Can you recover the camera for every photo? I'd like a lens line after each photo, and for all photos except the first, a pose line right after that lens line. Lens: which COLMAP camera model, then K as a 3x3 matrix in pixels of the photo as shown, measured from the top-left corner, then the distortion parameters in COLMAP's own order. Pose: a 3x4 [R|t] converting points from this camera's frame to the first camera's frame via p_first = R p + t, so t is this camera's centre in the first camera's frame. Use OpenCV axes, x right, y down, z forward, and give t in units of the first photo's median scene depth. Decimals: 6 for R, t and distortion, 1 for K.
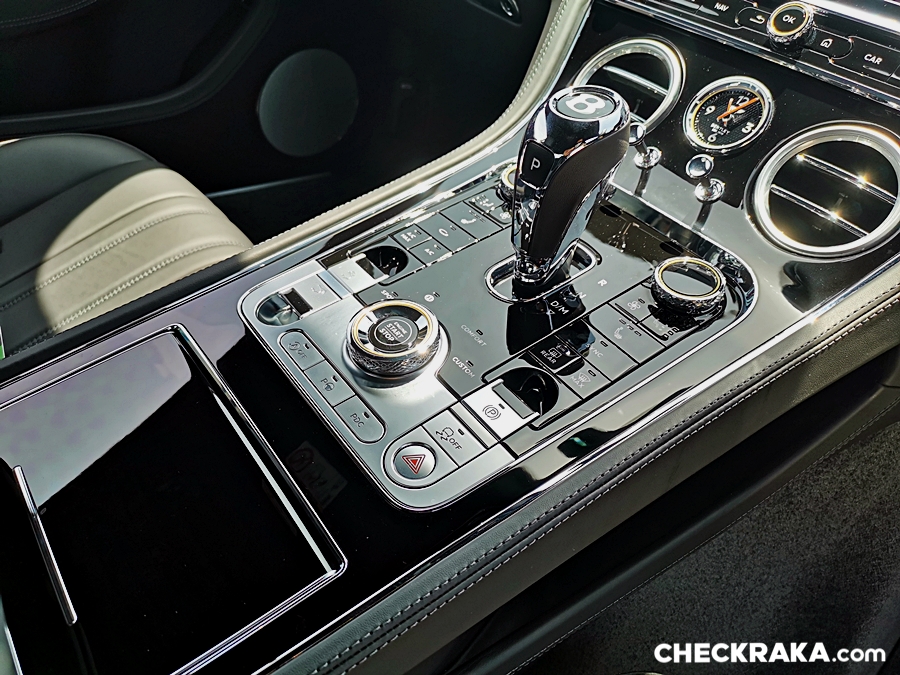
lens RADIAL K [[714.7, 0, 447.3], [0, 714.7, 344.8], [0, 0, 1]] dist [0.020550, -0.036312]
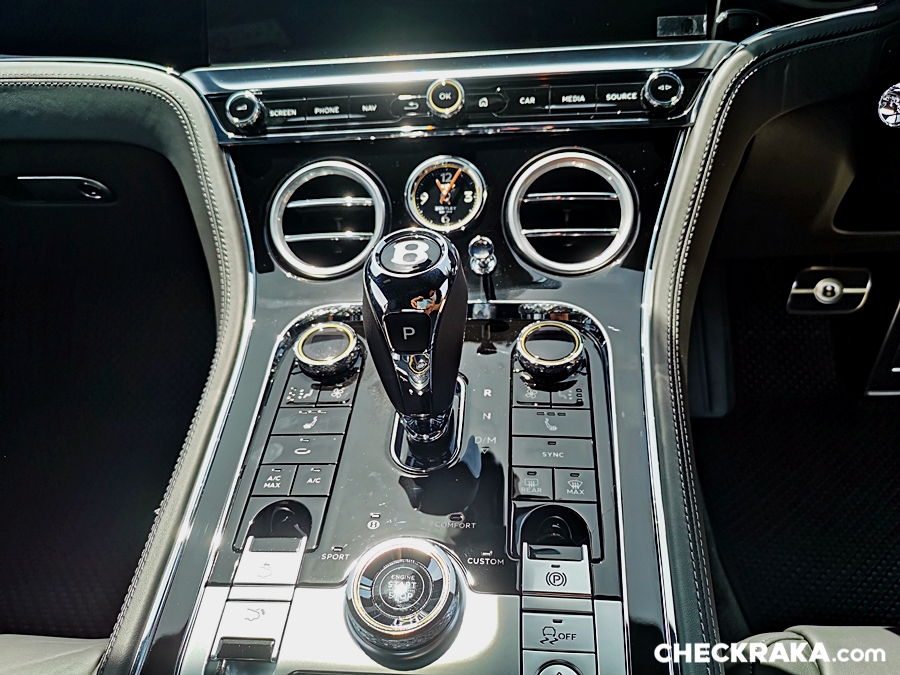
lens RADIAL K [[714.7, 0, 450.5], [0, 714.7, 338.4], [0, 0, 1]] dist [0.020550, -0.036312]
pose [[0.658143, -0.531925, 0.532826, -0.289362], [0.575356, 0.811797, 0.099749, -0.267512], [-0.485606, 0.240916, 0.840325, 0.183660]]
